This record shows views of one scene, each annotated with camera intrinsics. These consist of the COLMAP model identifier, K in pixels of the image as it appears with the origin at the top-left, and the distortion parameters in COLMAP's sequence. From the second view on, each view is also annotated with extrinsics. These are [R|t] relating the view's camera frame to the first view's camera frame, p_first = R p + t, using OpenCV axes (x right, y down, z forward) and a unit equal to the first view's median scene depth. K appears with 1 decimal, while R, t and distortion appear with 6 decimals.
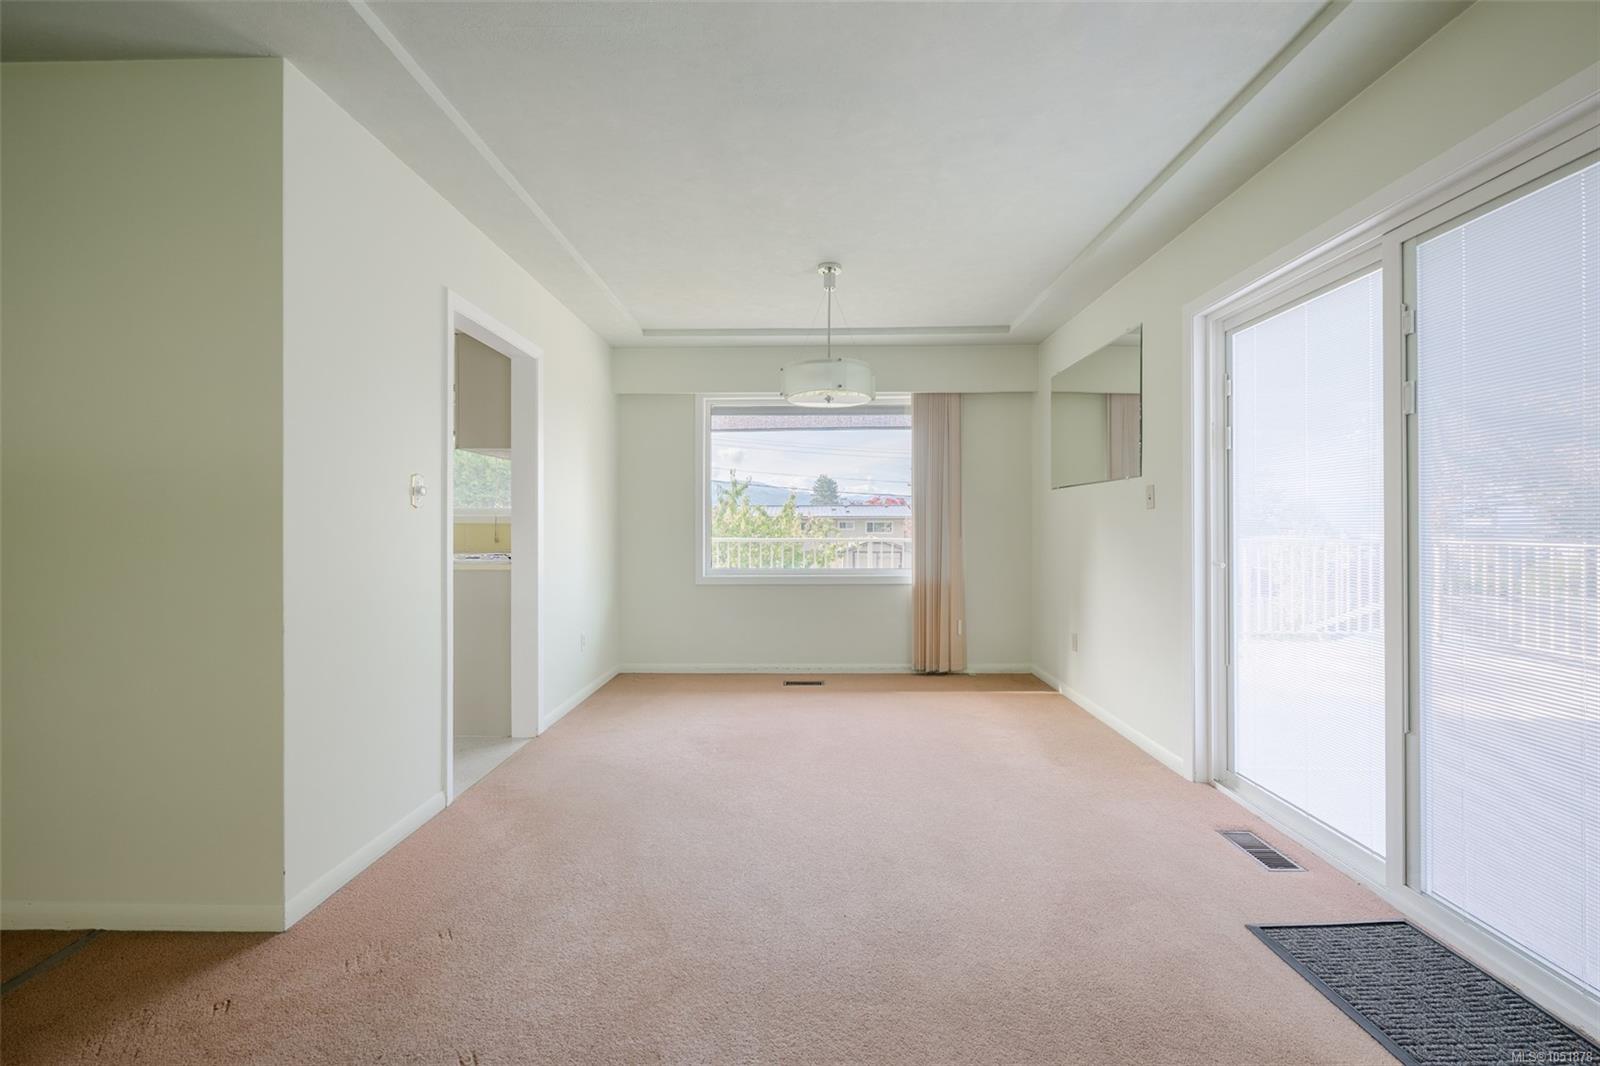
lens RADIAL K [[646.7, 0, 801.8], [0, 646.7, 525.2], [0, 0, 1]] dist [-0.000694, -0.000029]
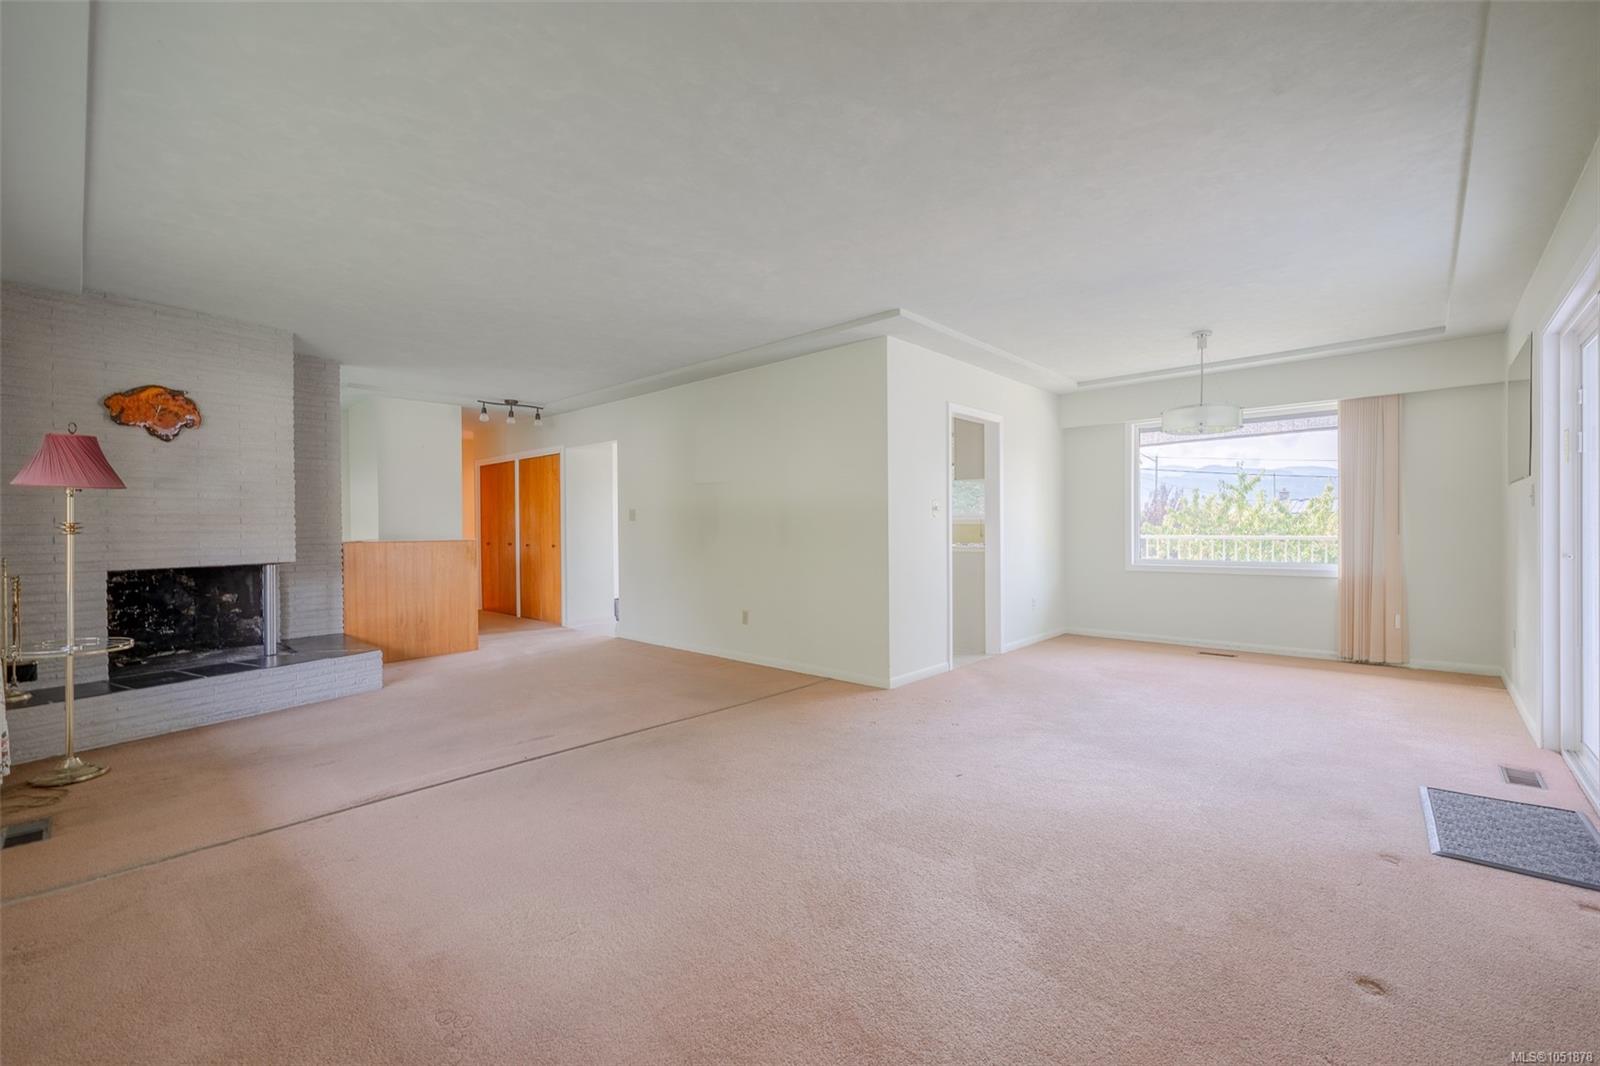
lens RADIAL K [[671.4, 0, 800.0], [0, 671.4, 533.0], [0, 0, 1]] dist [-0.000193, -0.000128]
pose [[0.745866, 0.001453, -0.666095, 0.249841], [0.006699, 0.999931, 0.009683, 0.000449], [0.666063, -0.011684, 0.745804, -0.435209]]
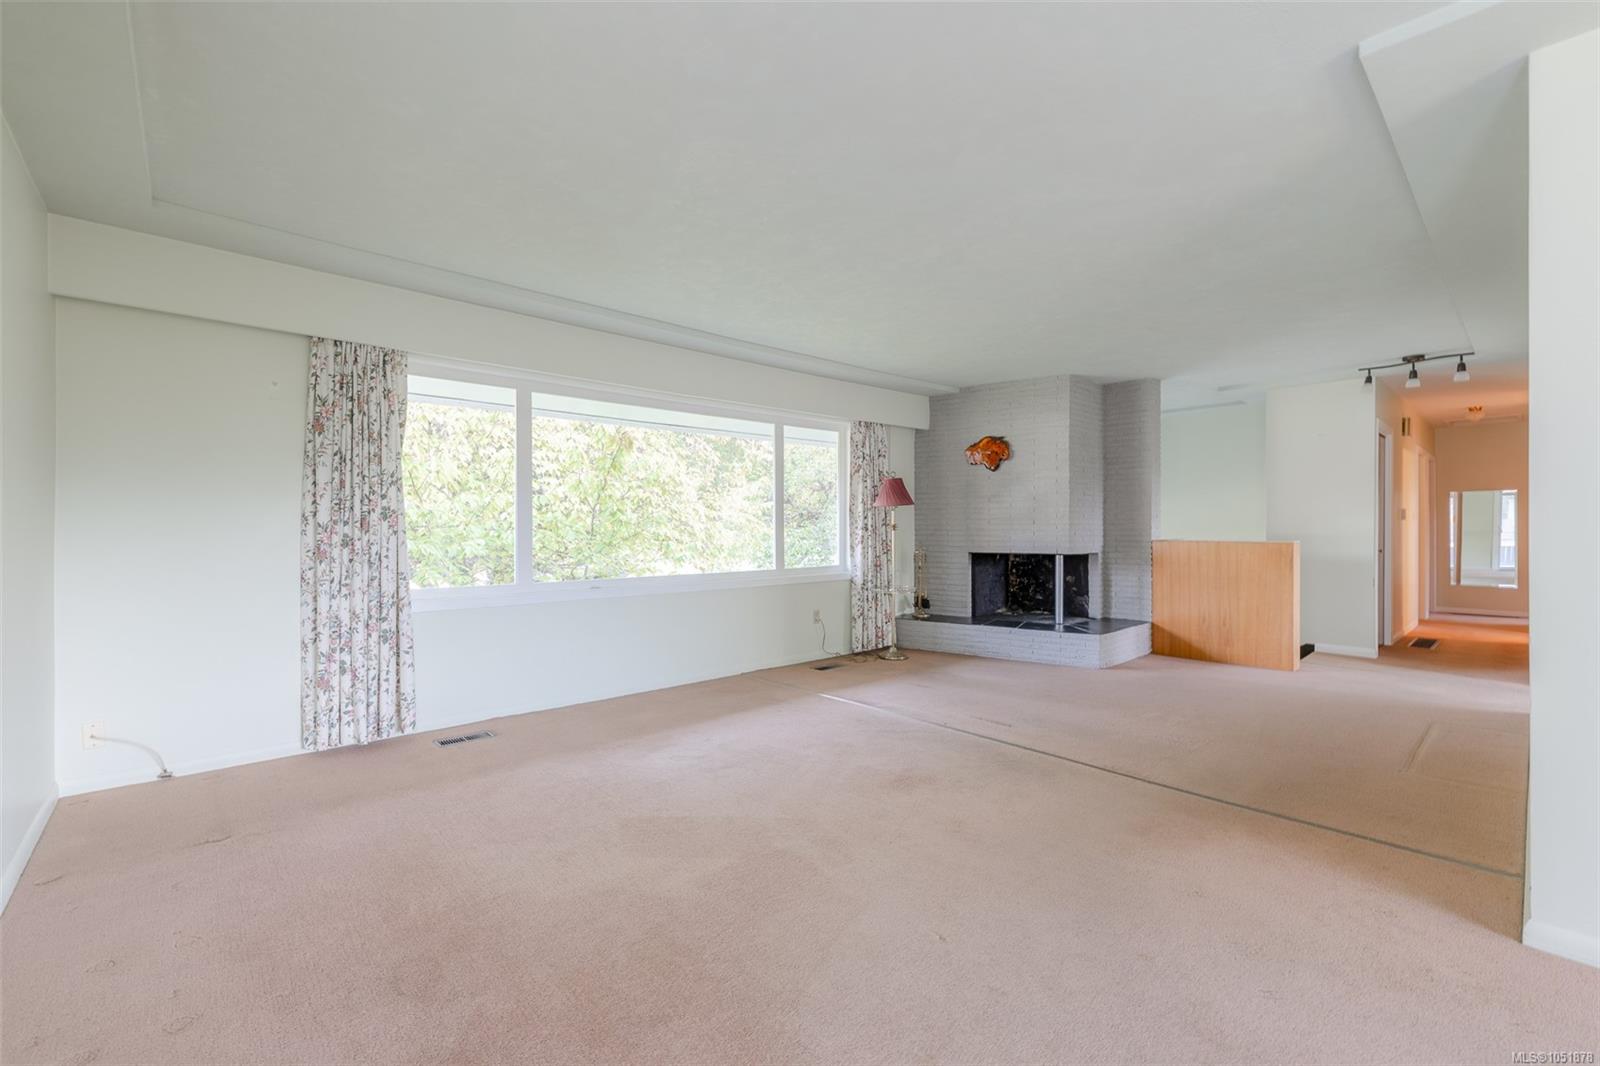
lens RADIAL K [[669.2, 0, 800.0], [0, 669.2, 533.0], [0, 0, 1]] dist [-0.001229, -0.000161]
pose [[-0.730681, 0.005077, -0.682700, 0.262671], [-0.000832, 0.999965, 0.008326, -0.001841], [0.682719, 0.006652, -0.730651, 0.372843]]
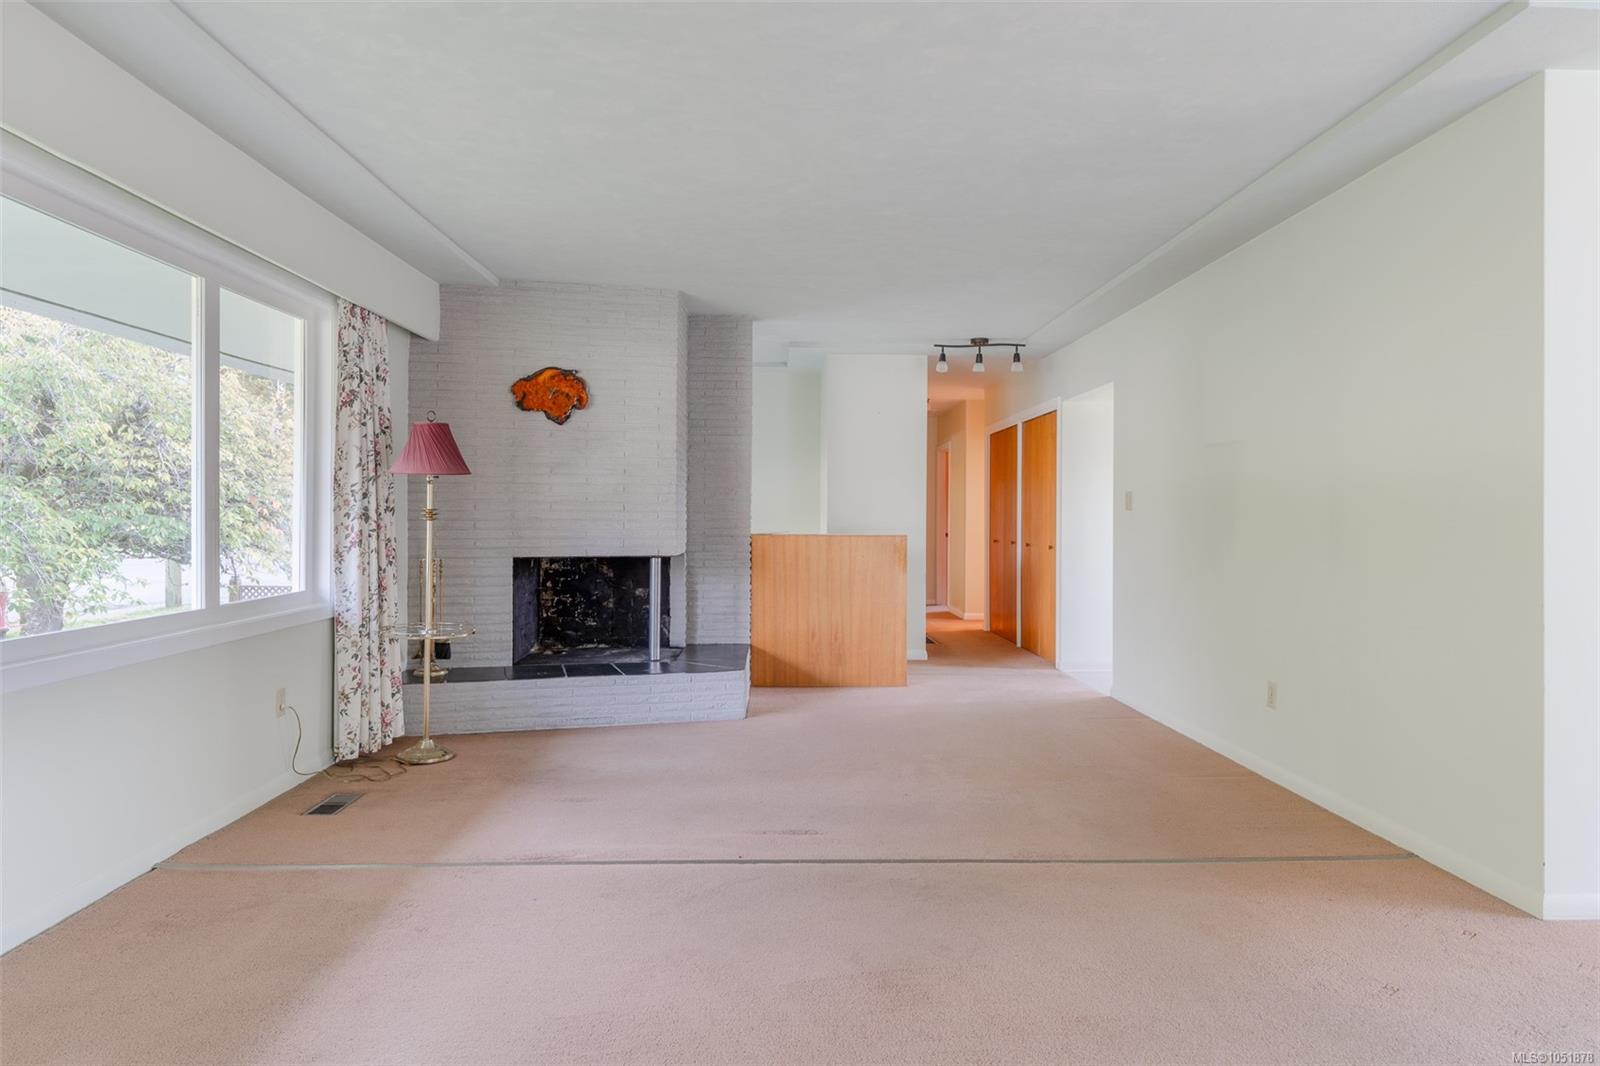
lens RADIAL K [[945.2, 0, 799.7], [0, 945.2, 518.0], [0, 0, 1]] dist [-0.000309, -0.000884]
pose [[0.049724, 0.000336, -0.998763, 0.243686], [-0.006782, 0.999977, -0.000001, -0.001345], [0.998740, 0.006774, 0.049725, -0.098598]]
